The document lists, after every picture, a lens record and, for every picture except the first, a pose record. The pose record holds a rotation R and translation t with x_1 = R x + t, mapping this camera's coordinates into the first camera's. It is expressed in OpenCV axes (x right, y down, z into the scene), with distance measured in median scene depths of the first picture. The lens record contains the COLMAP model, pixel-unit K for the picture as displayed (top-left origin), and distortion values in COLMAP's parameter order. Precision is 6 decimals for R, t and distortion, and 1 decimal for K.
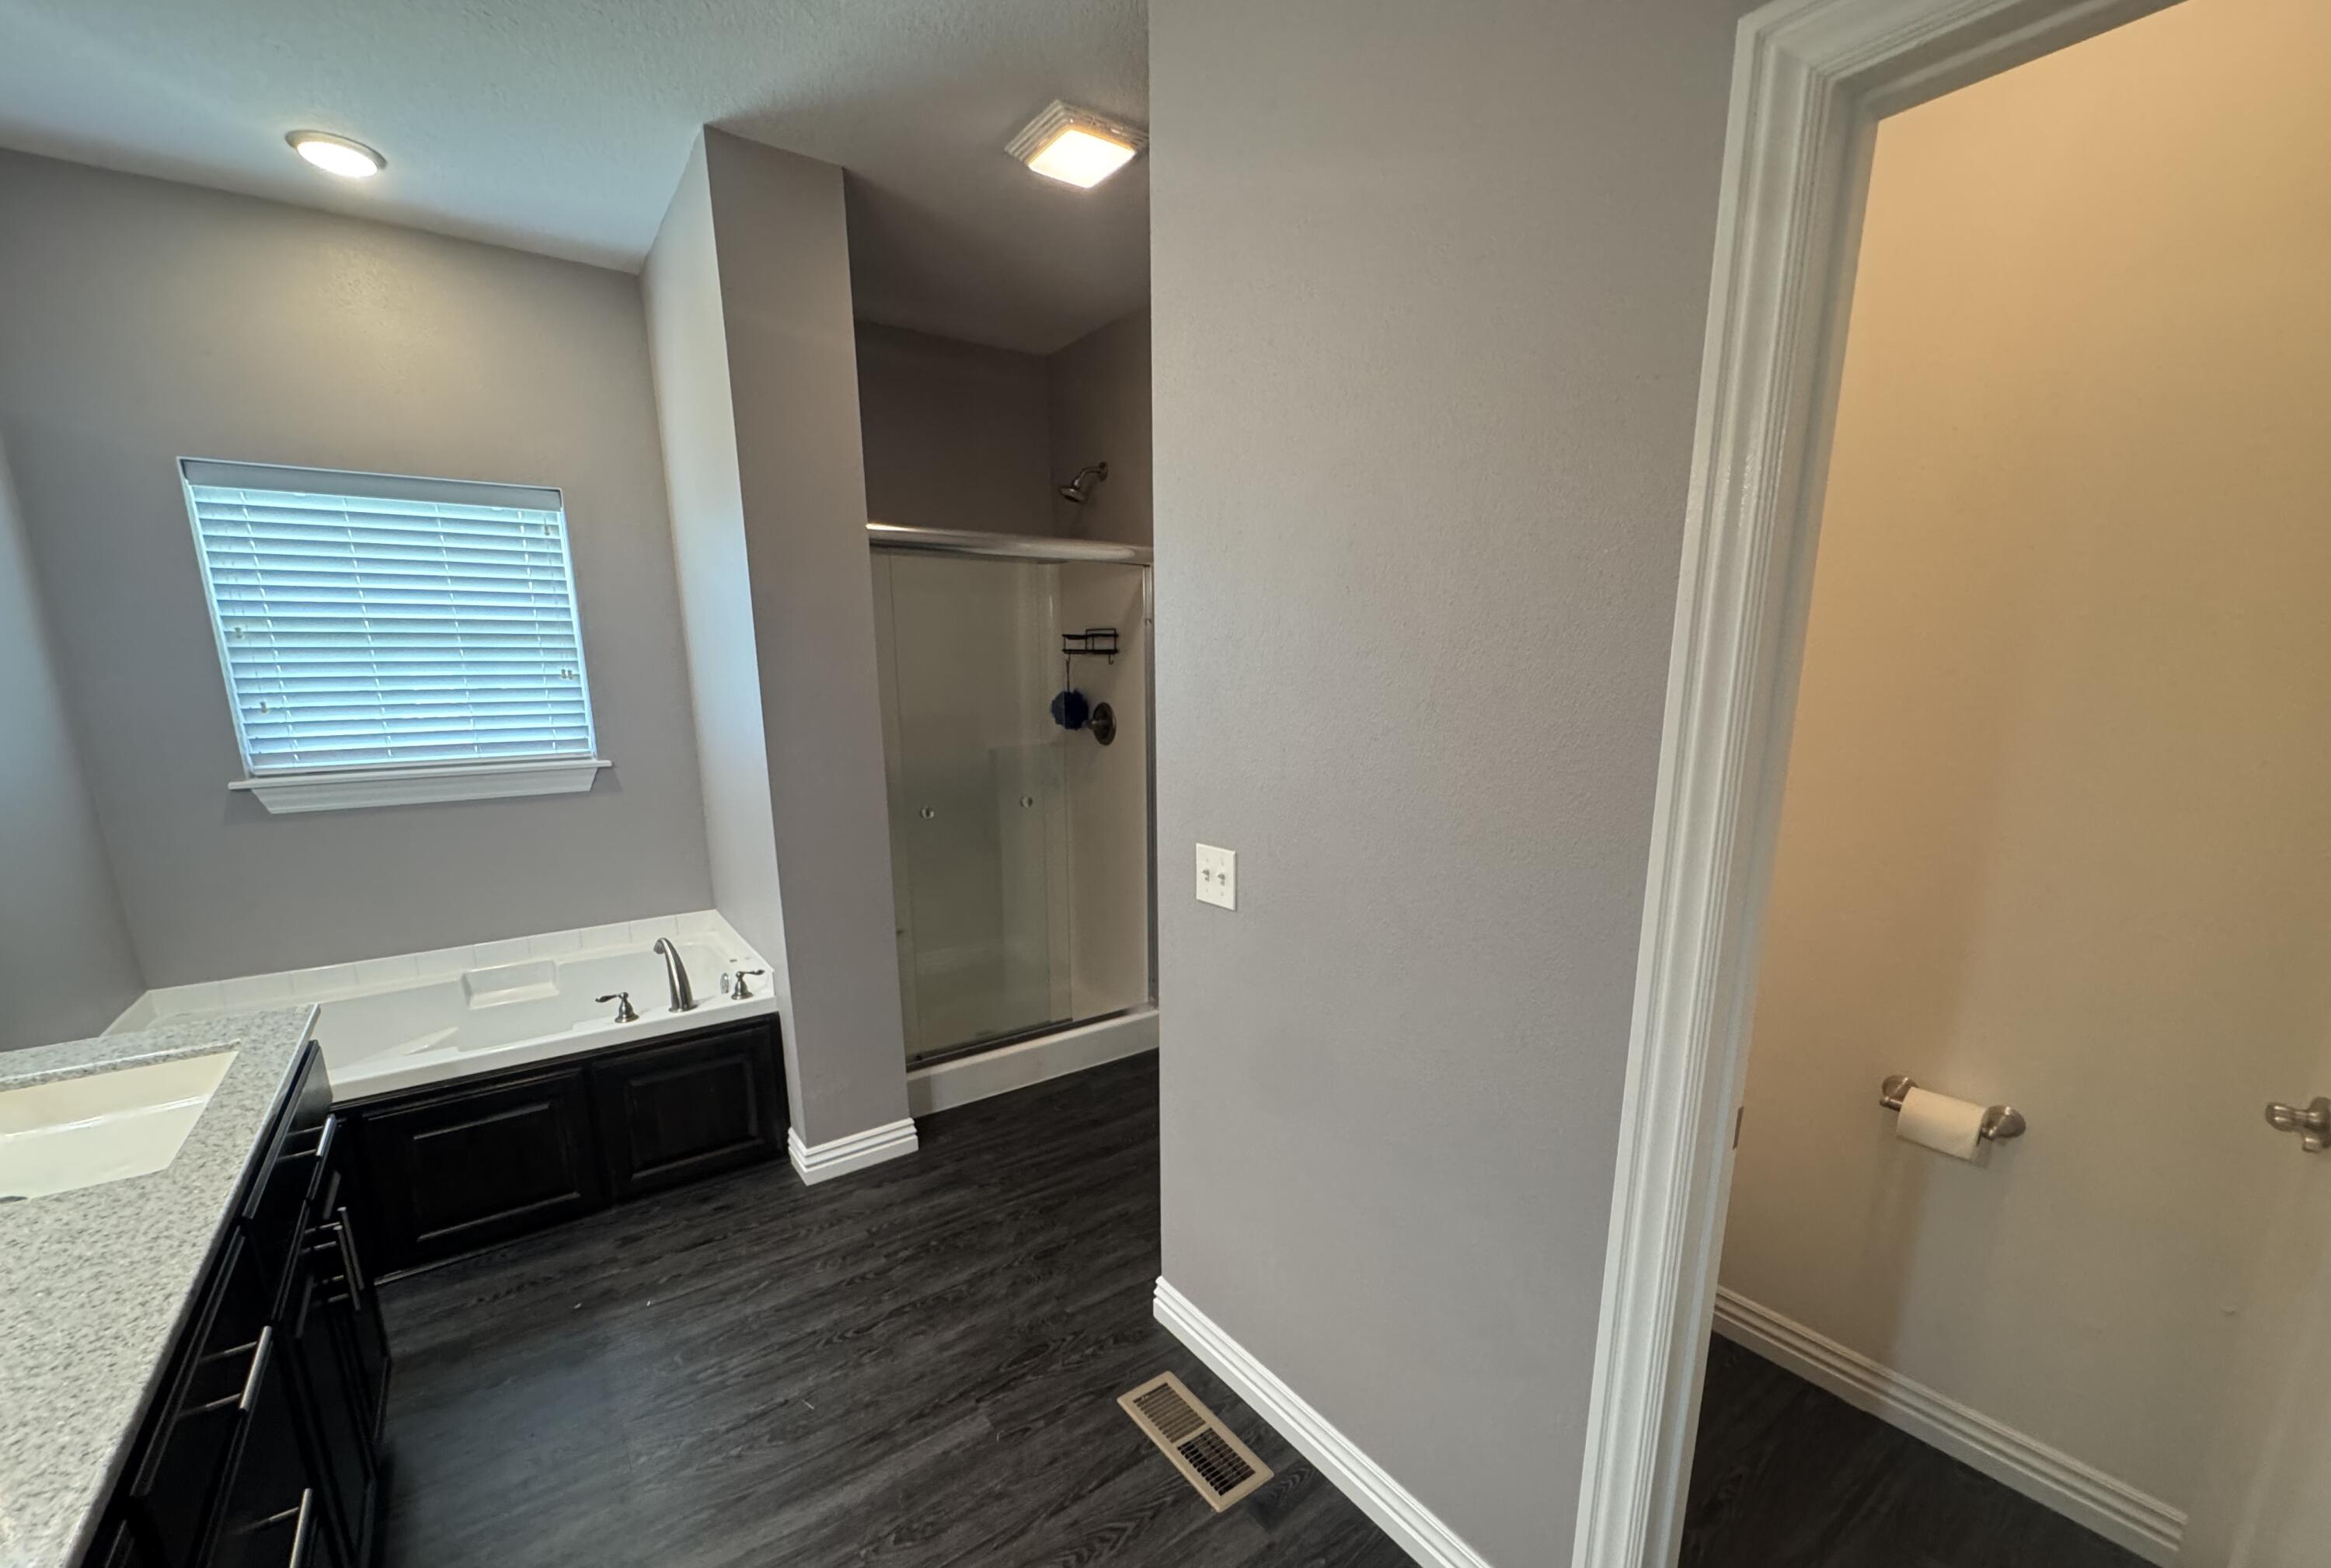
lens RADIAL K [[934.1, 0, 1166.2], [0, 934.1, 874.7], [0, 0, 1]] dist [-0.001388, 0.000036]
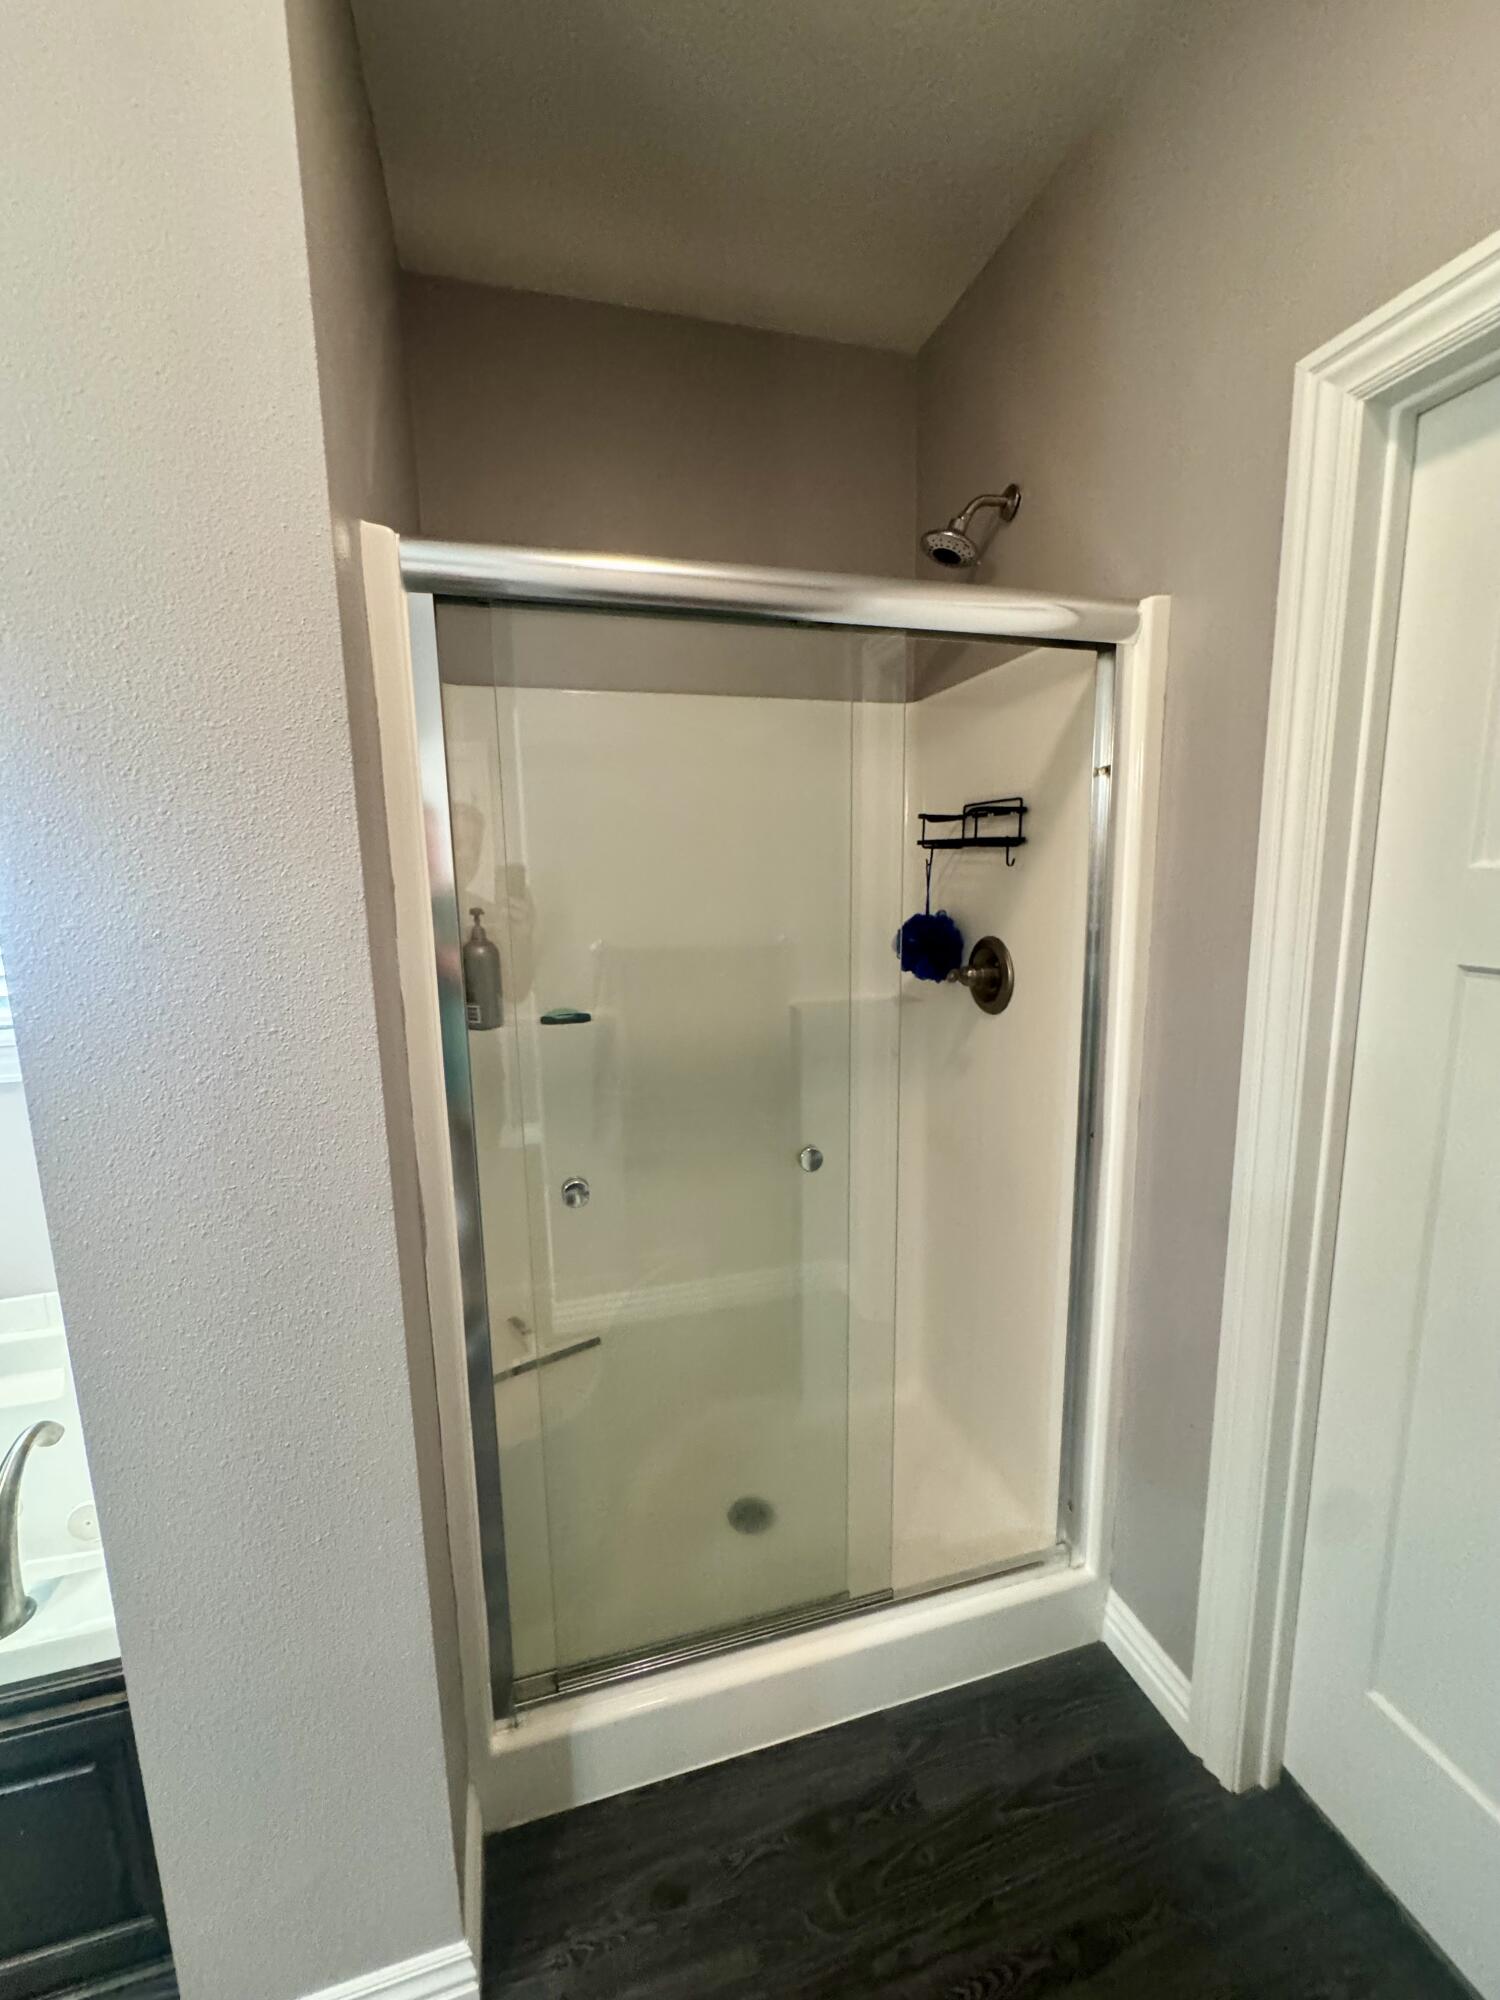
lens RADIAL K [[802.6, 0, 750.0], [0, 802.6, 1000.0], [0, 0, 1]] dist [-0.002435, -0.000005]
pose [[0.941865, 0.043315, -0.333187, -0.061859], [-0.067074, 0.995934, -0.060132, -0.161802], [0.329228, 0.078985, 0.940941, 0.763154]]
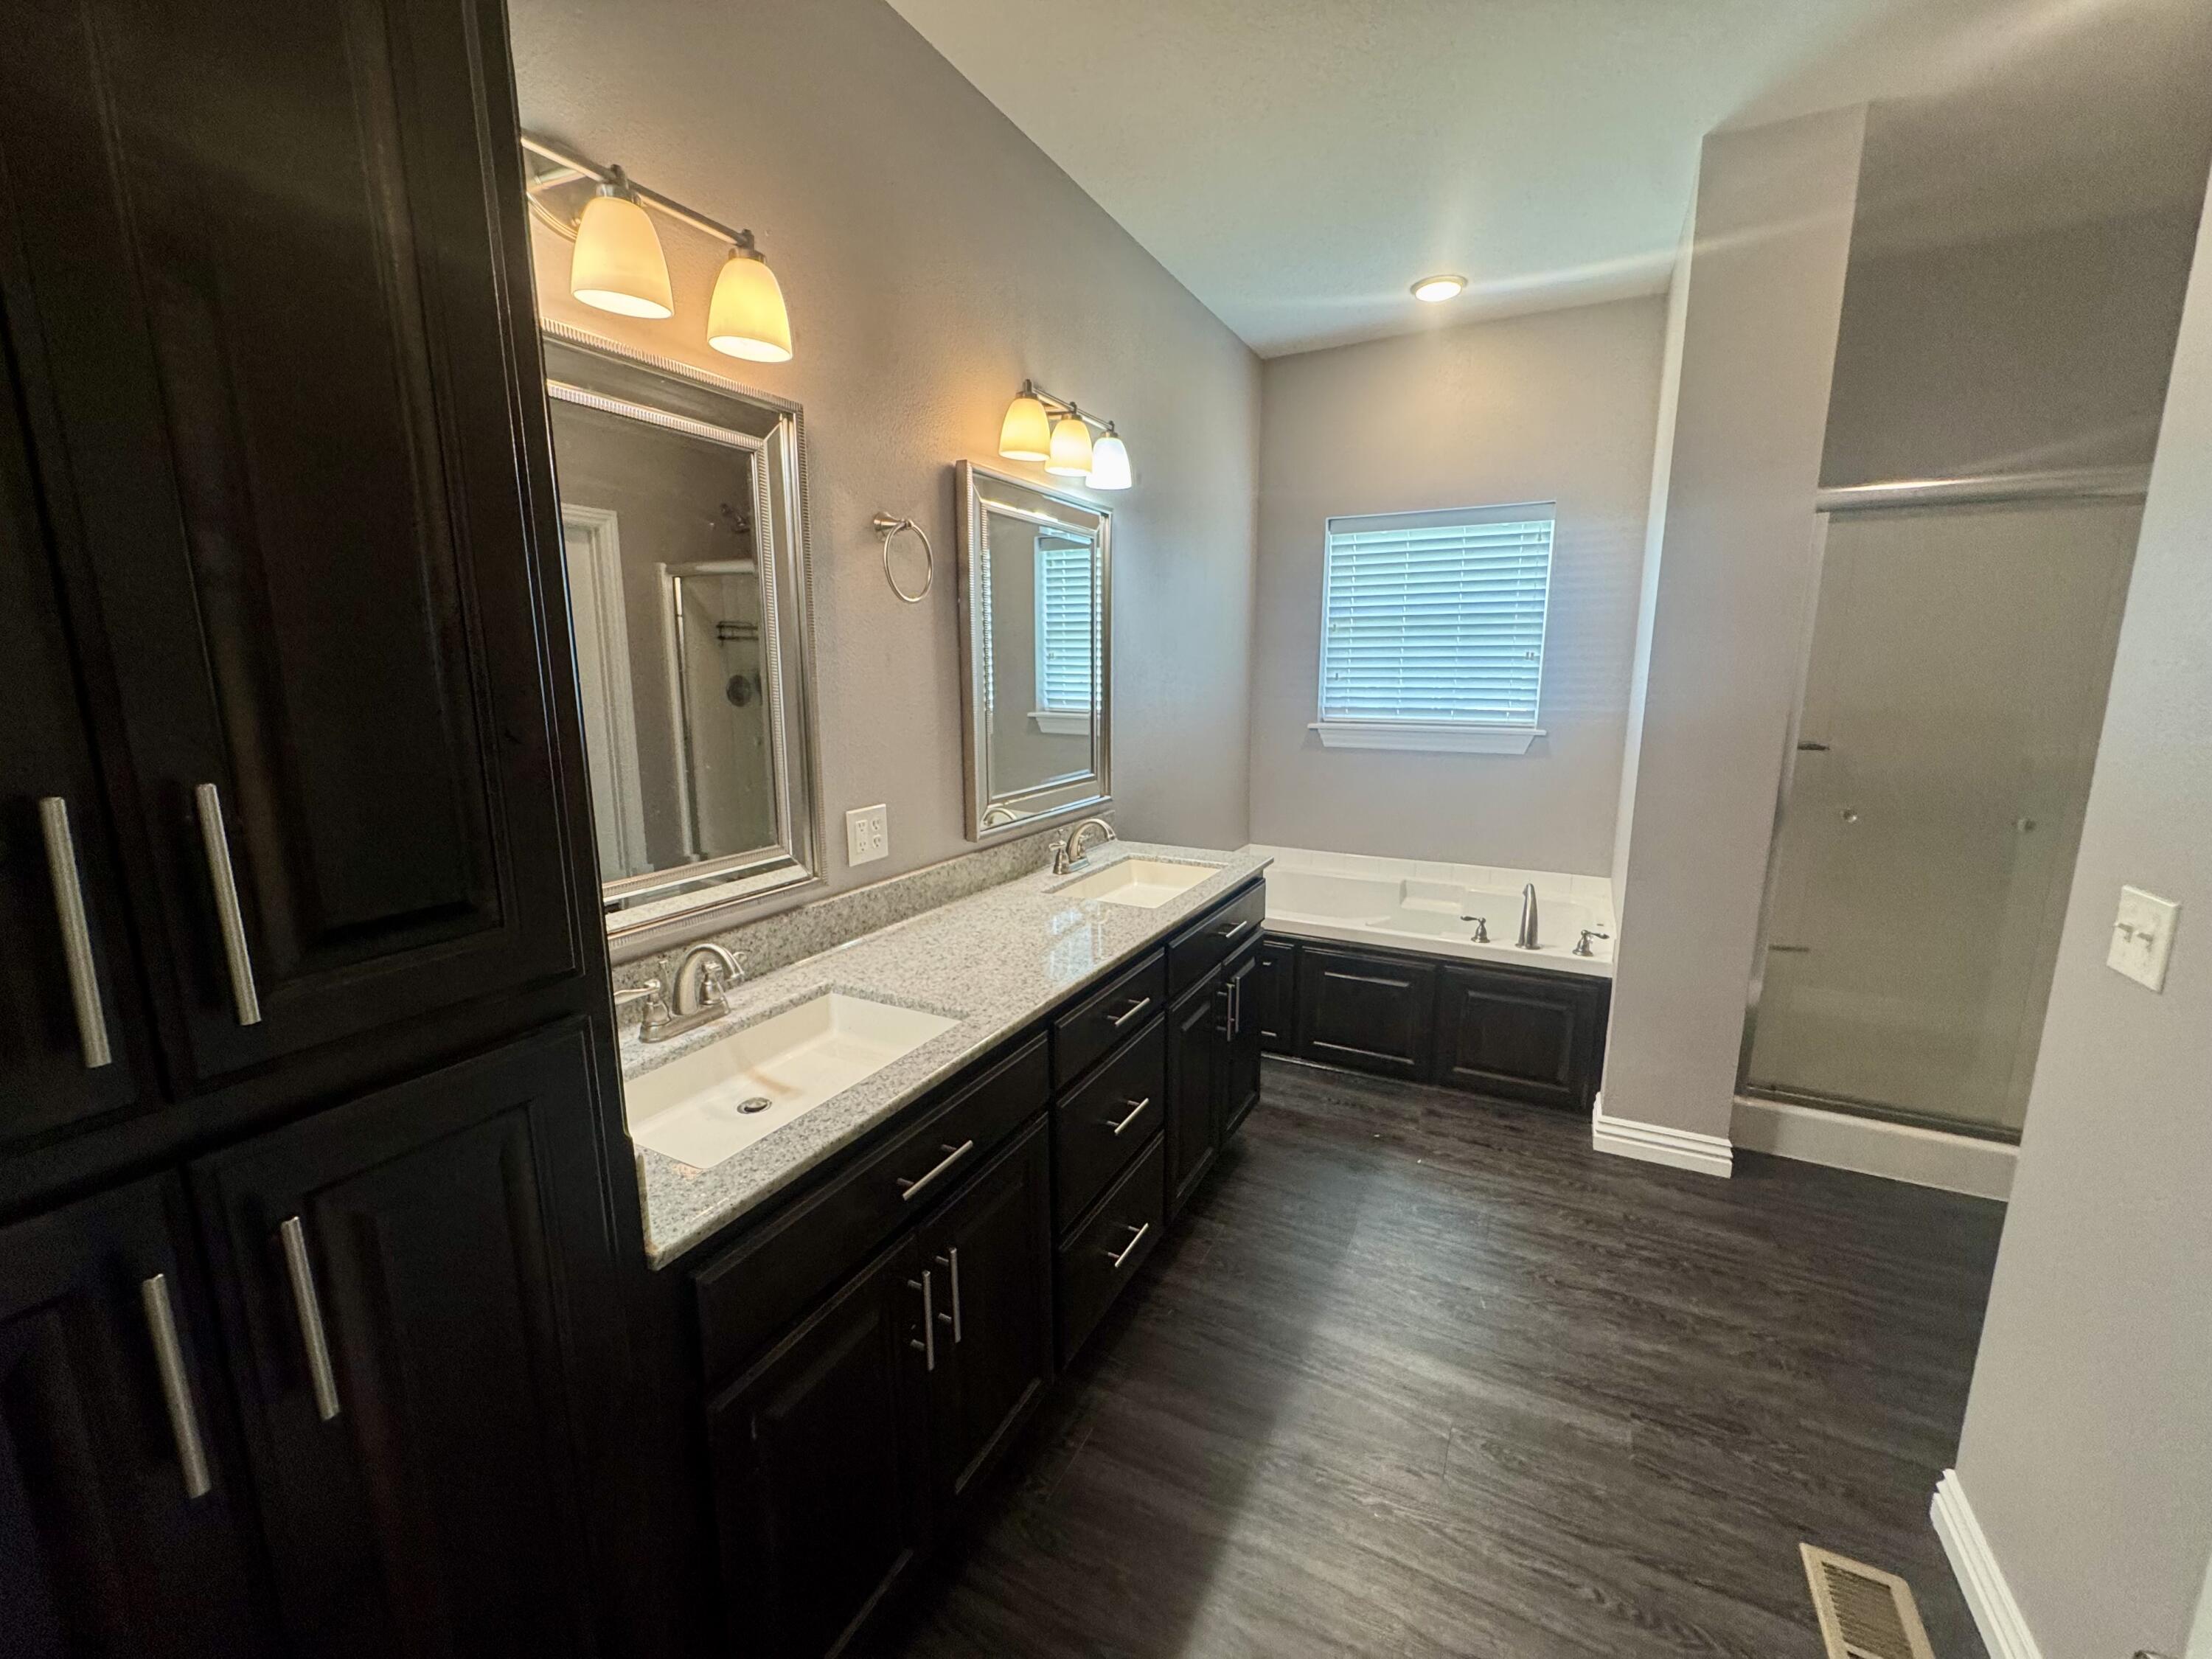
lens RADIAL K [[887.7, 0, 1106.0], [0, 887.7, 829.5], [0, 0, 1]] dist [-0.002435, -0.000005]
pose [[0.446298, 0.168625, -0.878854, 0.181871], [-0.198536, 0.976269, 0.086496, 0.013208], [0.872583, 0.135881, 0.469185, 0.030844]]
